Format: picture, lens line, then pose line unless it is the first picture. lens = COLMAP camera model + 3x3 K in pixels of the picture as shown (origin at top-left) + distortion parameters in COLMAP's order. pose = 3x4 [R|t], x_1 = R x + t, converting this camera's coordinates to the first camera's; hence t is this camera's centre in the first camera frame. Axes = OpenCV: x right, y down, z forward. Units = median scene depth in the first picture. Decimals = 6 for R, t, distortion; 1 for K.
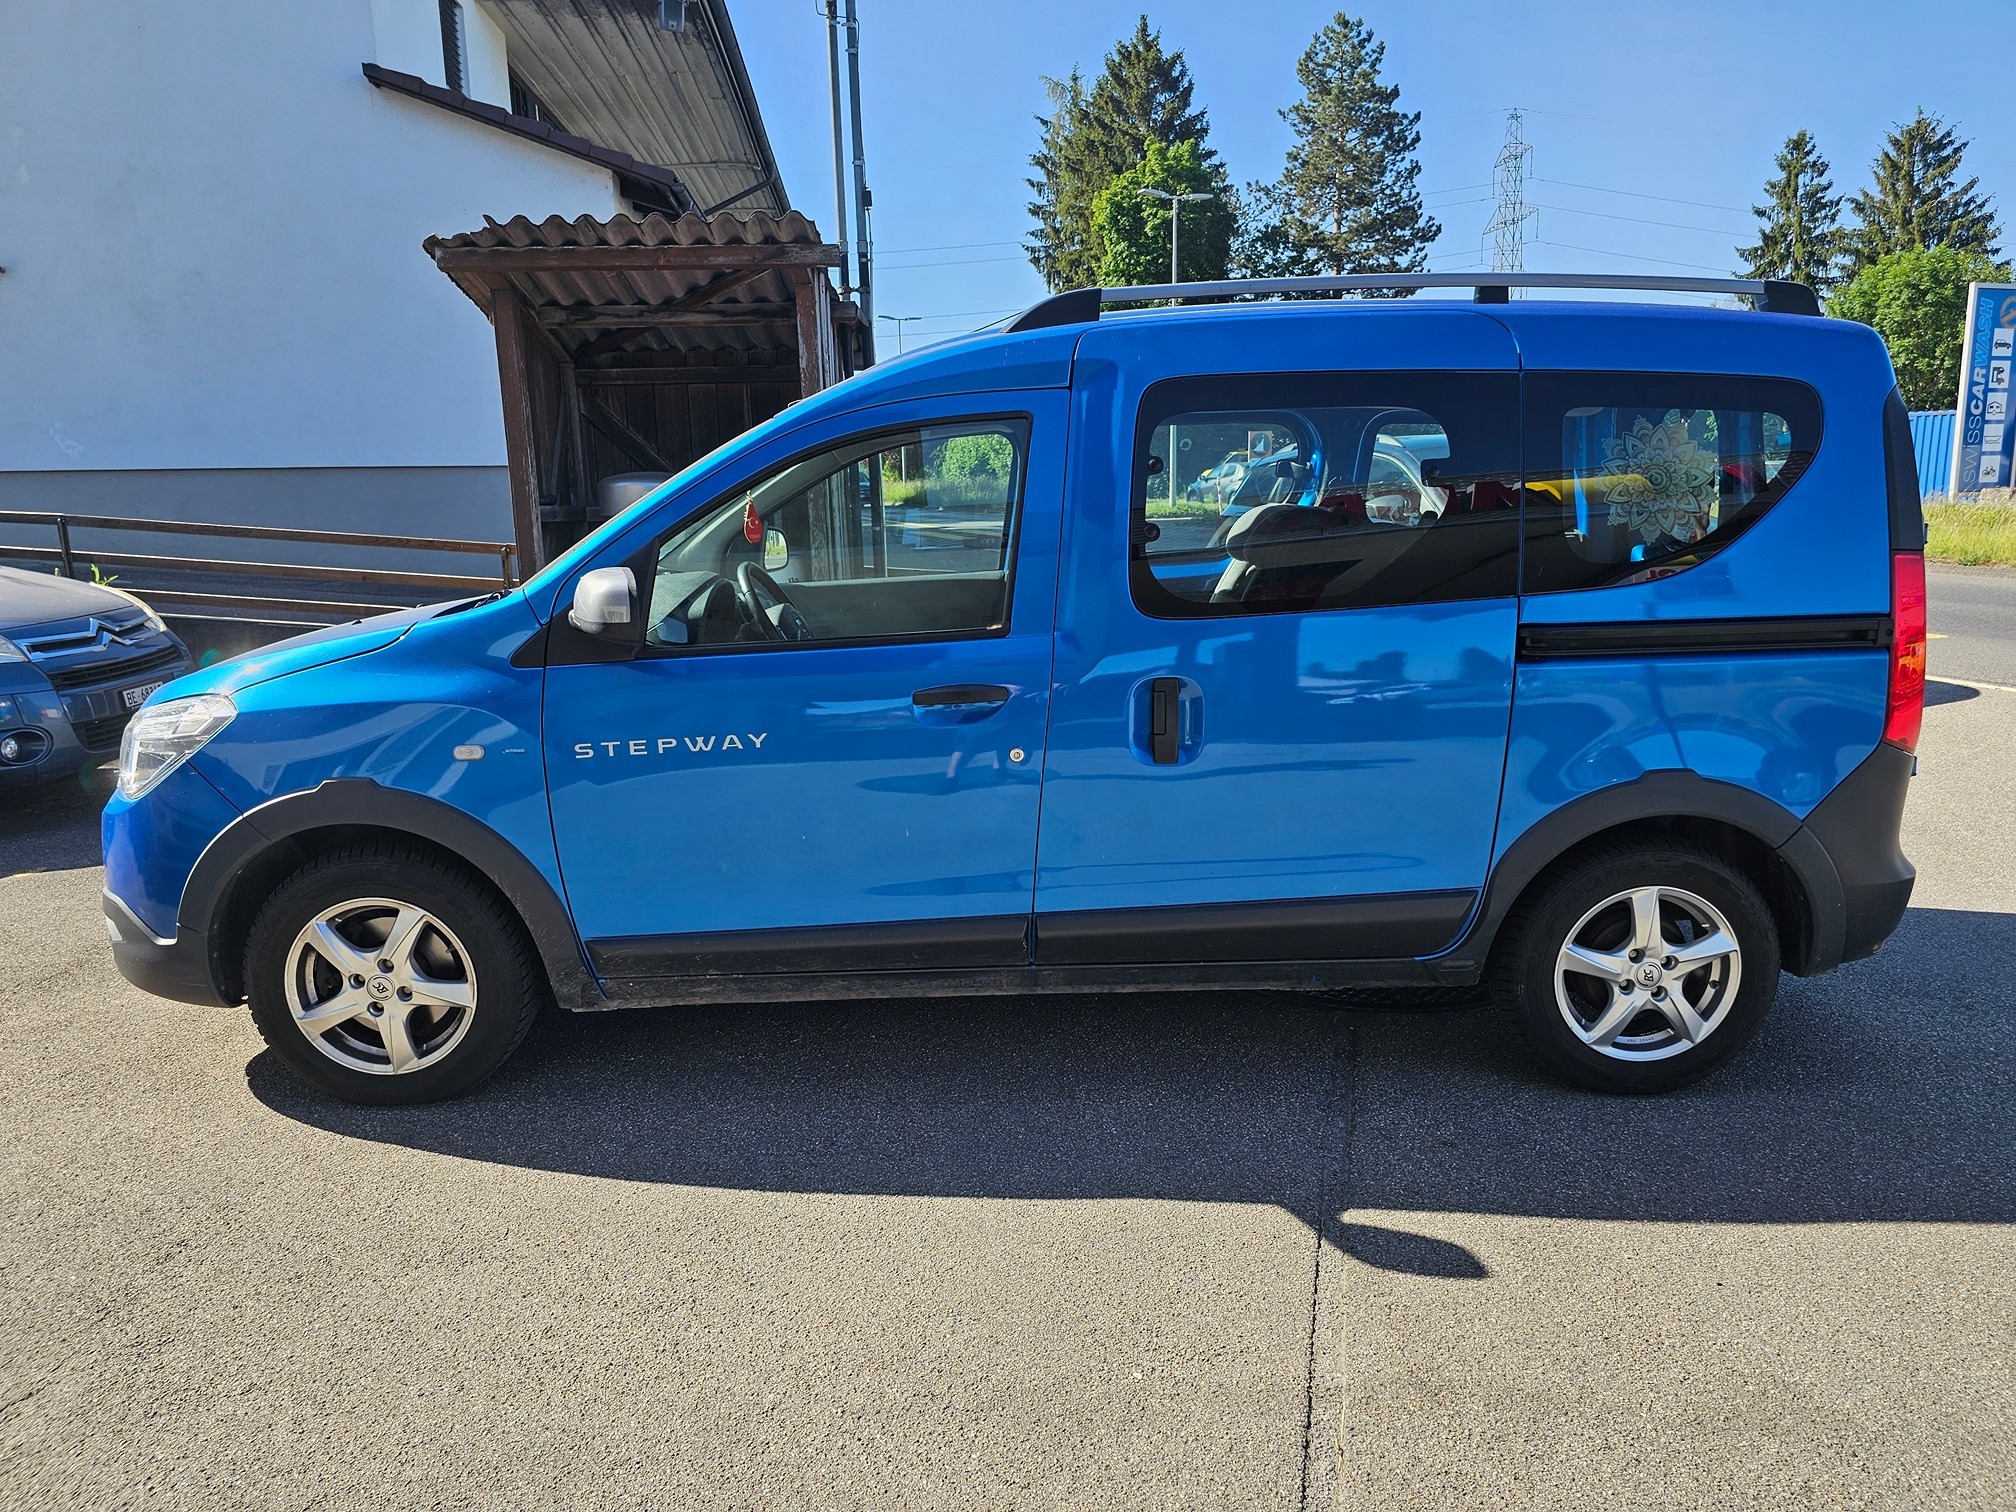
lens RADIAL K [[1347.7, 0, 1008.0], [0, 1347.7, 756.0], [0, 0, 1]] dist [0.061065, -0.056892]
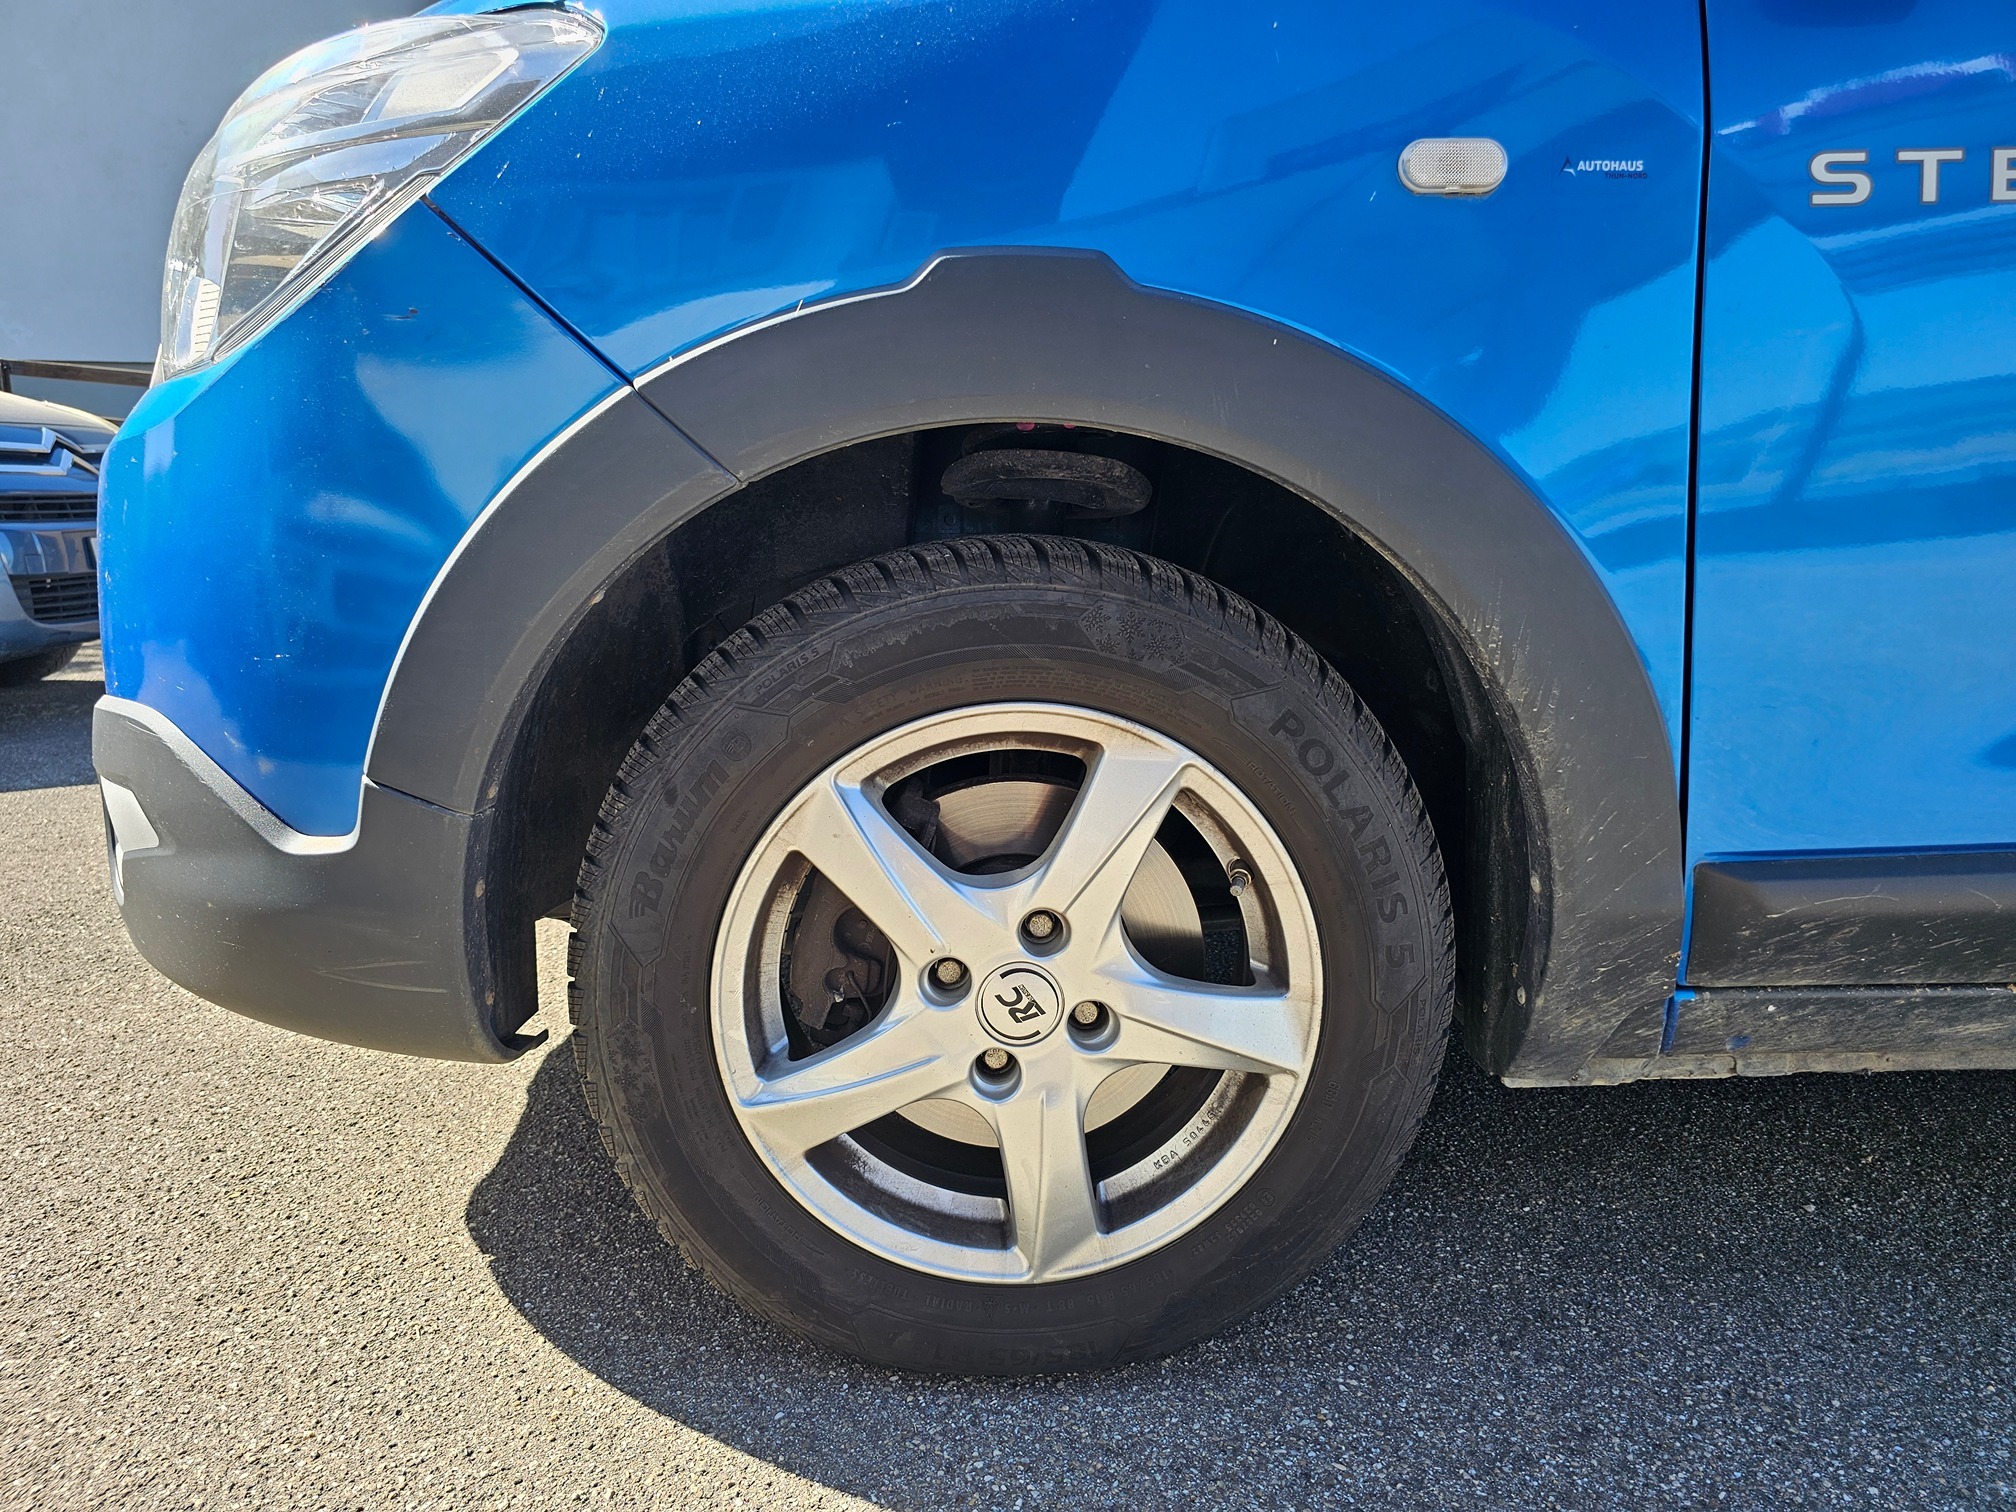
lens RADIAL K [[1347.7, 0, 1008.0], [0, 1347.7, 756.0], [0, 0, 1]] dist [0.061065, -0.056892]
pose [[0.999337, 0.017507, 0.031931, -0.471447], [-0.017008, 0.999730, -0.015851, 0.118335], [-0.032200, 0.015298, 0.999364, 0.691630]]
